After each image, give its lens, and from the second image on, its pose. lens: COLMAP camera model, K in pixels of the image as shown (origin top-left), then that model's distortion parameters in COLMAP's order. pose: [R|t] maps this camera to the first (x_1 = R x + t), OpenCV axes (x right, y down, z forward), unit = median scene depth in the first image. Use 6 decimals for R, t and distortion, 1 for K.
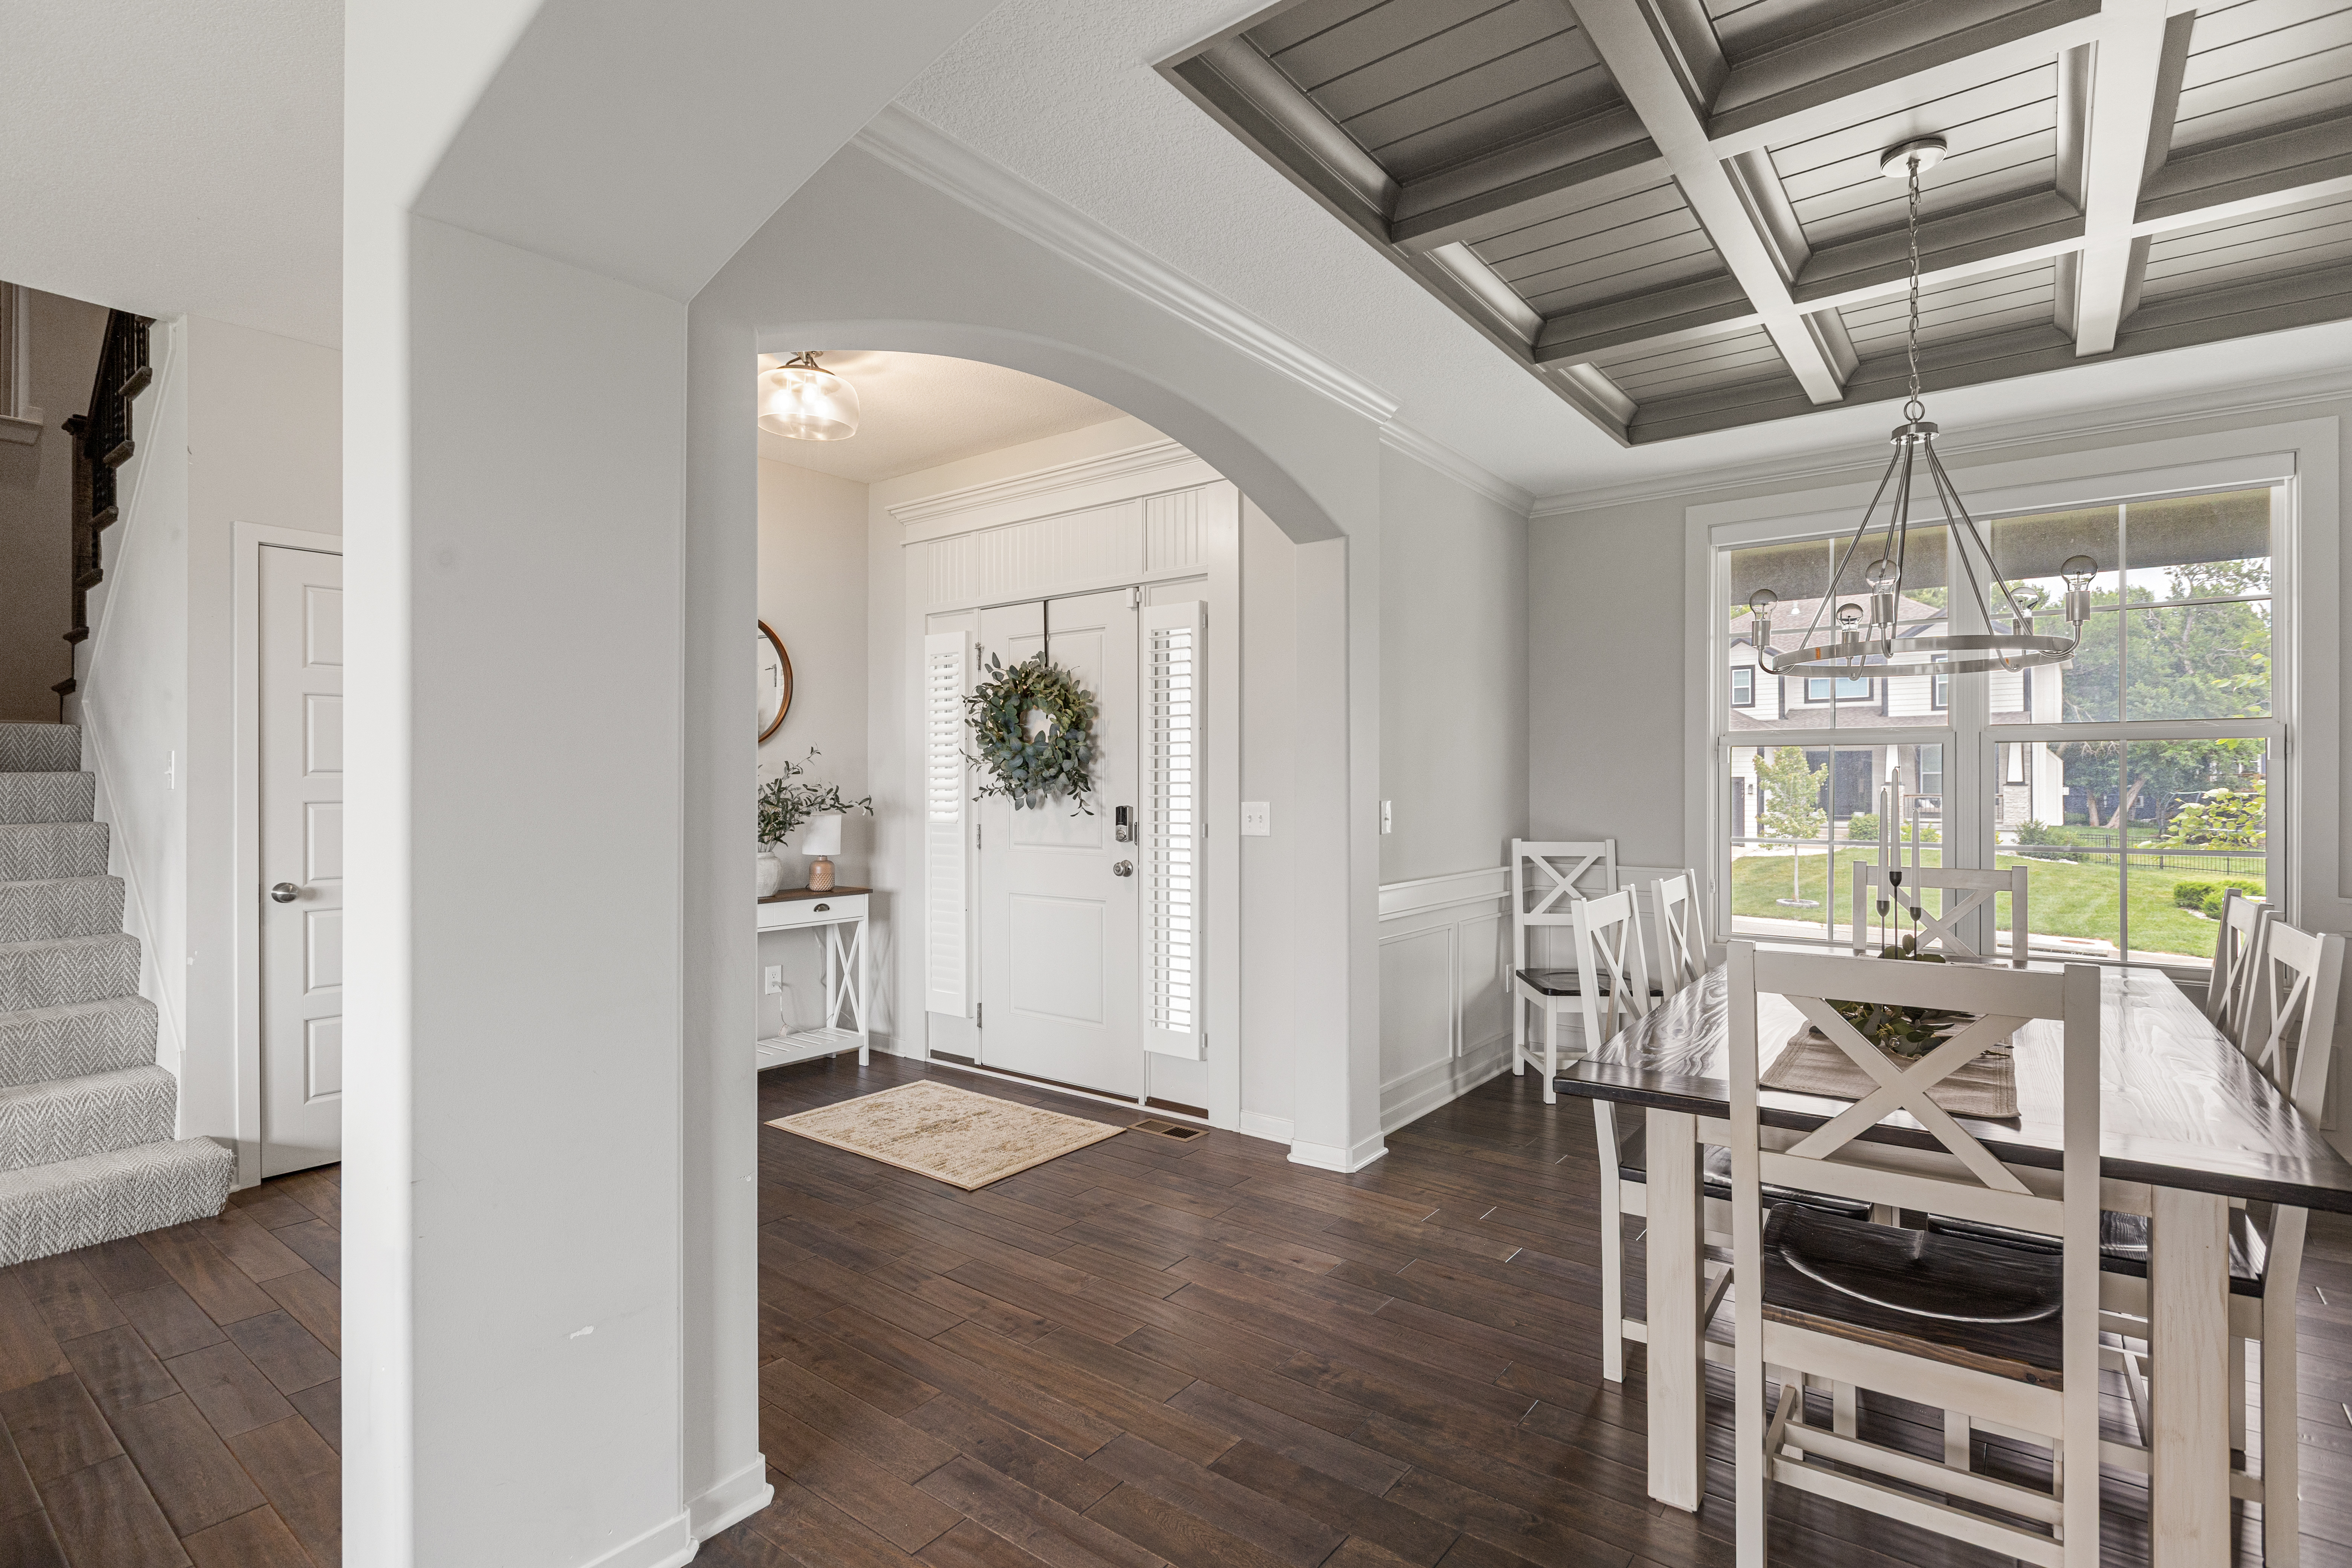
lens RADIAL K [[1129.6, 0, 1176.0], [0, 1129.6, 784.0], [0, 0, 1]] dist [-0.001622, -0.000229]
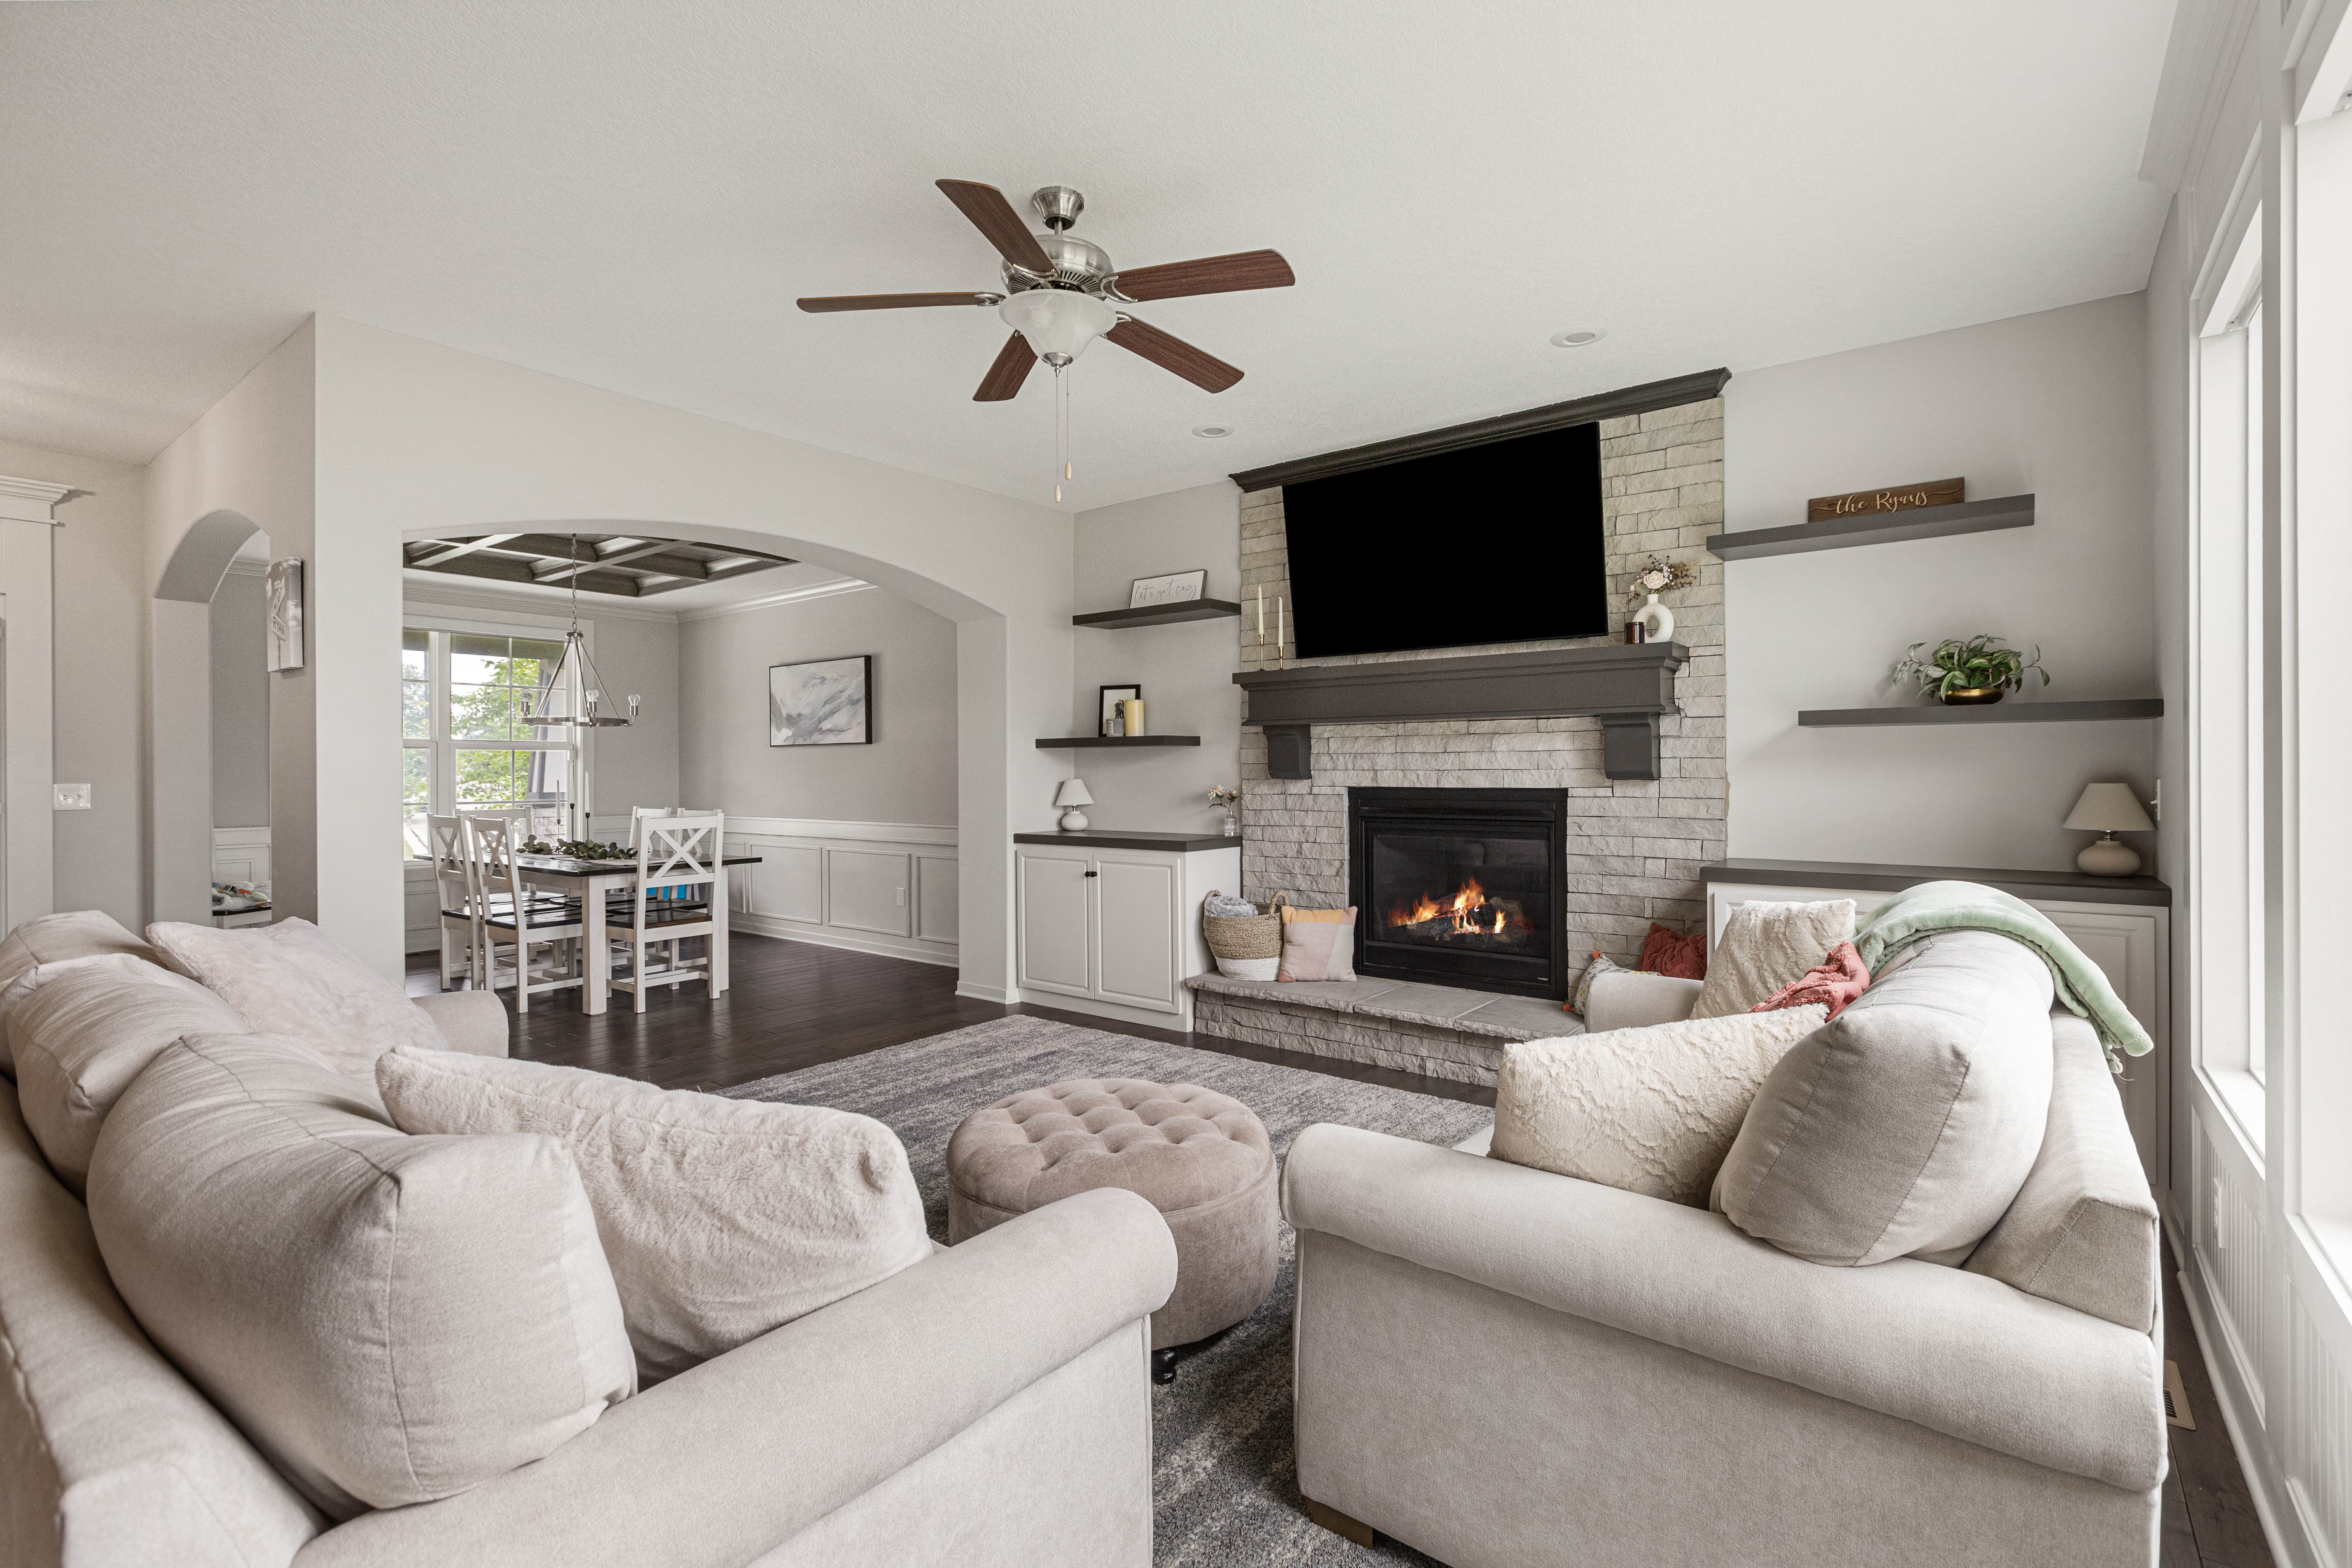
lens RADIAL K [[1061.9, 0, 1174.8], [0, 1061.9, 771.1], [0, 0, 1]] dist [-0.000958, 0.000866]
pose [[0.004582, -0.001650, 0.999988, -1.039724], [0.002853, 0.999995, 0.001637, 0.001756], [-0.999985, 0.002845, 0.004587, -0.234790]]
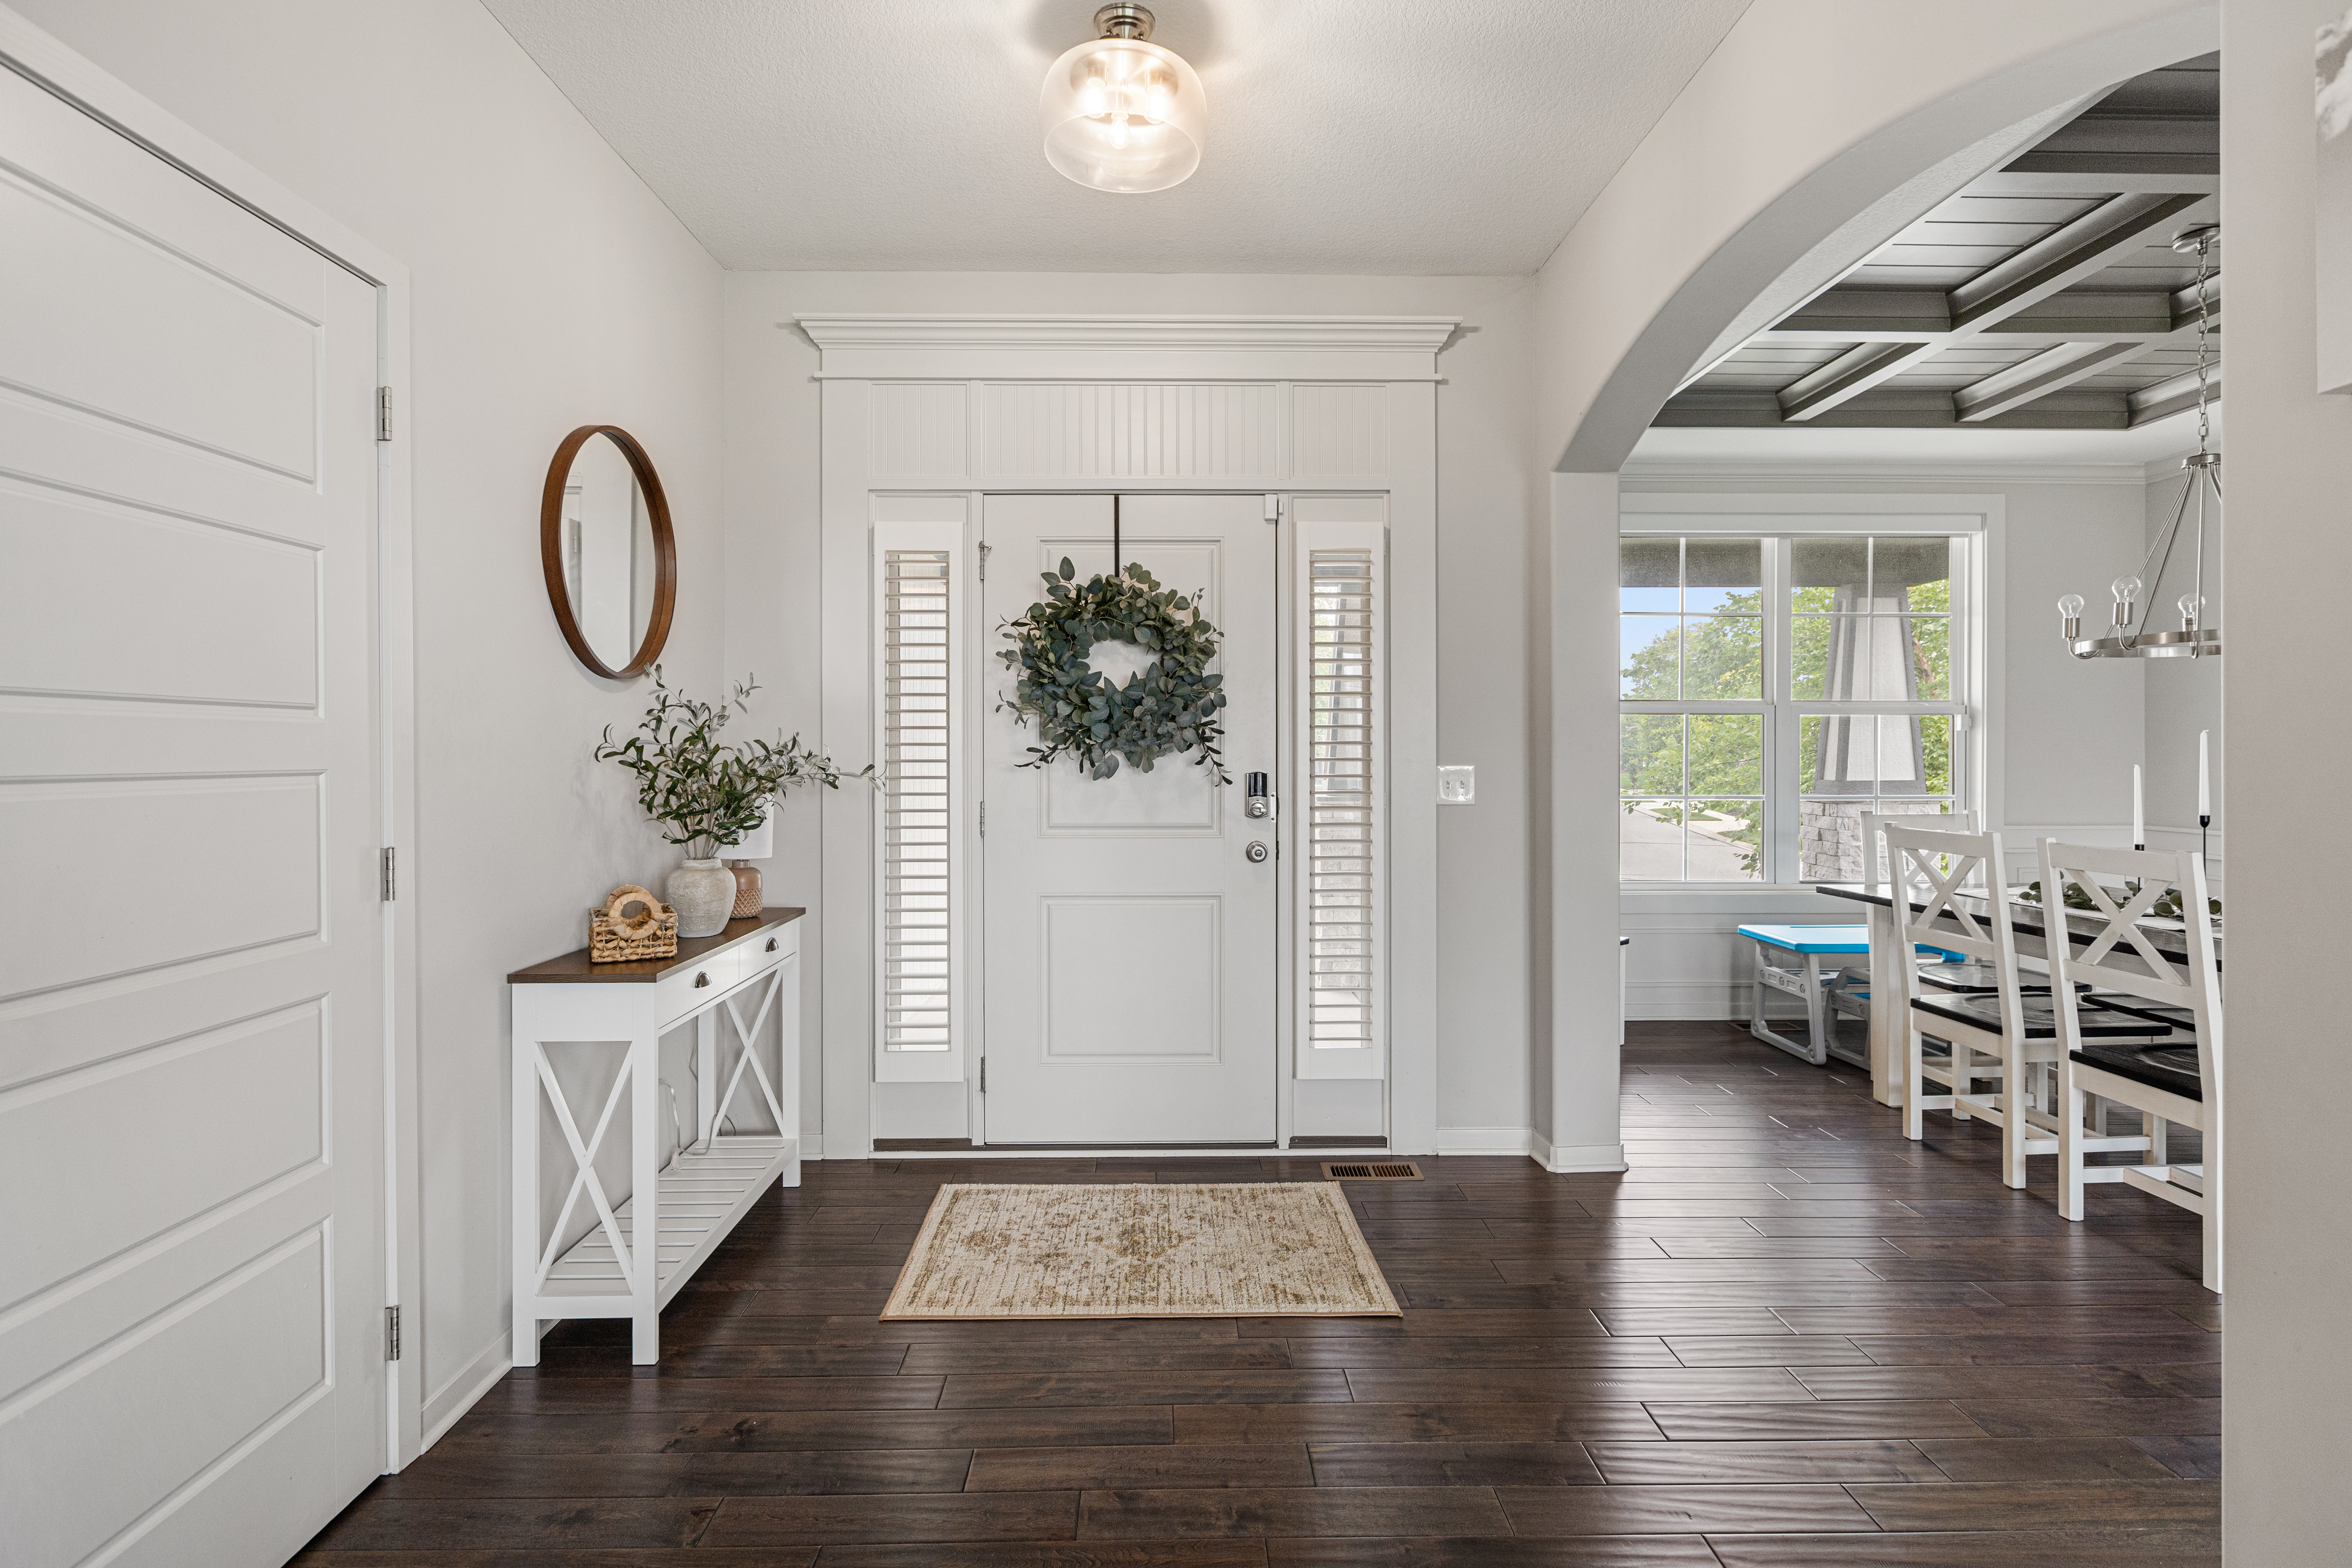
lens RADIAL K [[1131.5, 0, 1174.8], [0, 1131.5, 756.8], [0, 0, 1]] dist [-0.015453, -0.000421]
pose [[0.780762, -0.003363, 0.624819, -0.583845], [-0.000171, 0.999984, 0.005595, 0.004493], [-0.624828, -0.004475, 0.780749, 0.429285]]
